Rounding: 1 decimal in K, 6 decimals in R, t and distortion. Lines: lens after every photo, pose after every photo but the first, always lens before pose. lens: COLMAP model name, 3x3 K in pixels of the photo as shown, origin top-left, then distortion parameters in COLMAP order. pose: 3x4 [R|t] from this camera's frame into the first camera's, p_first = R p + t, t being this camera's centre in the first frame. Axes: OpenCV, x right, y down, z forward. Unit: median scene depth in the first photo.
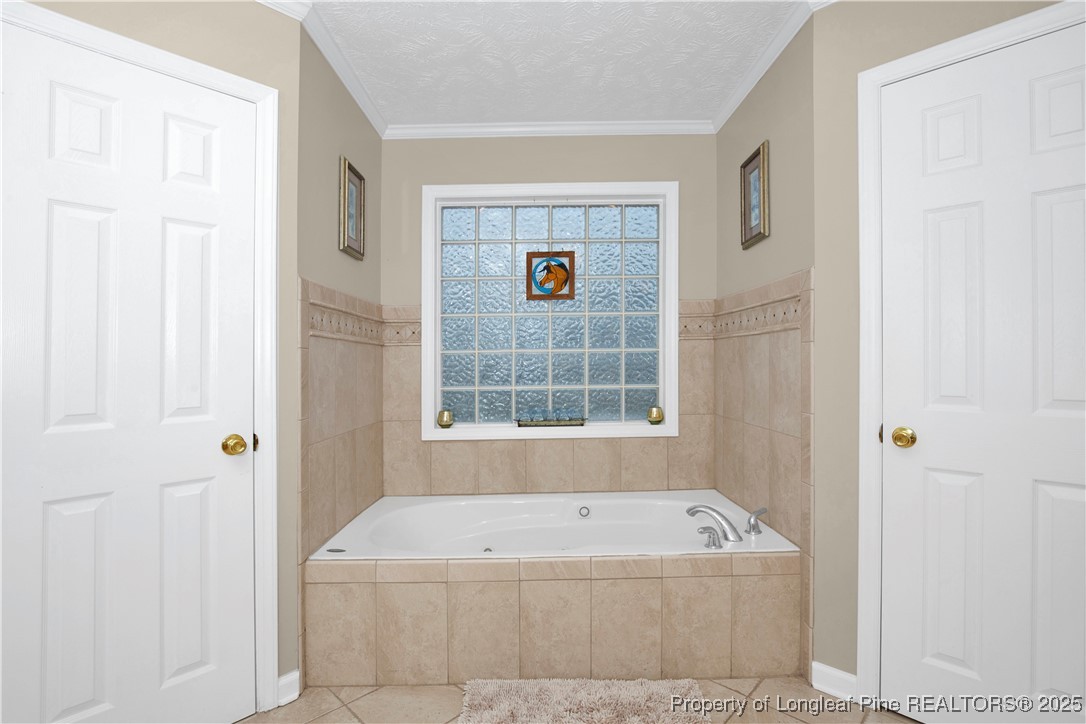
lens RADIAL K [[507.4, 0, 543.0], [0, 507.4, 362.0], [0, 0, 1]] dist [-0.026247, -0.000008]
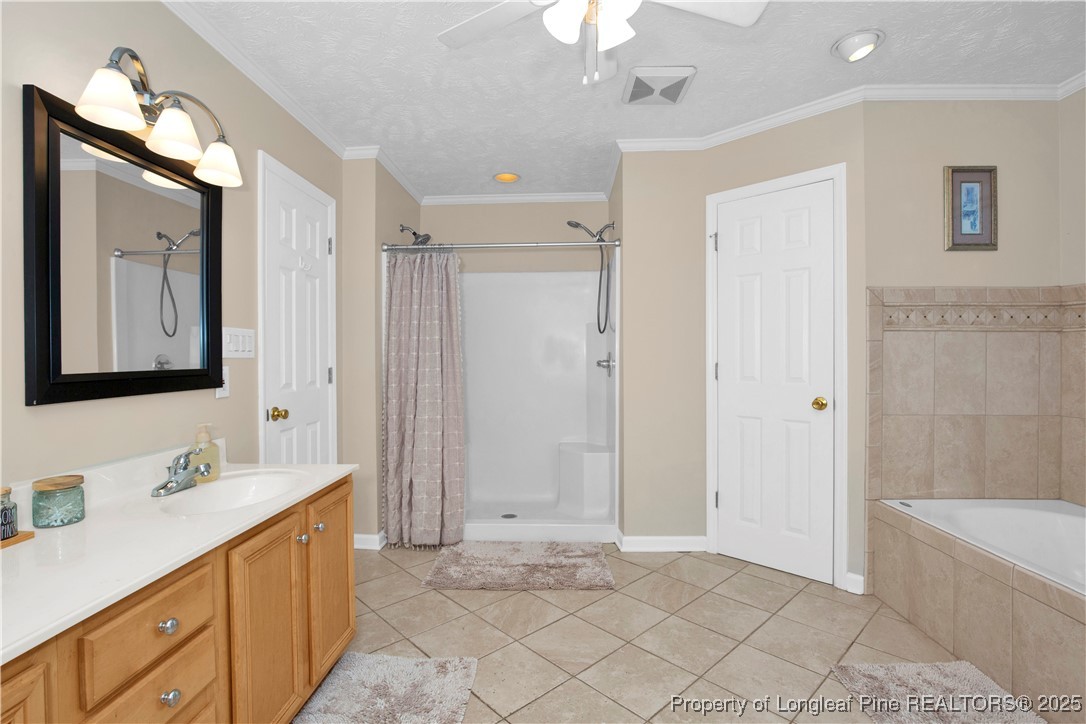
lens RADIAL K [[517.7, 0, 543.0], [0, 517.7, 362.0], [0, 0, 1]] dist [-0.000525, -0.000106]
pose [[-0.047599, 0.022734, -0.998608, 0.626069], [0.005408, 0.999732, 0.022502, -0.004382], [0.998852, -0.004329, -0.047709, 0.125720]]
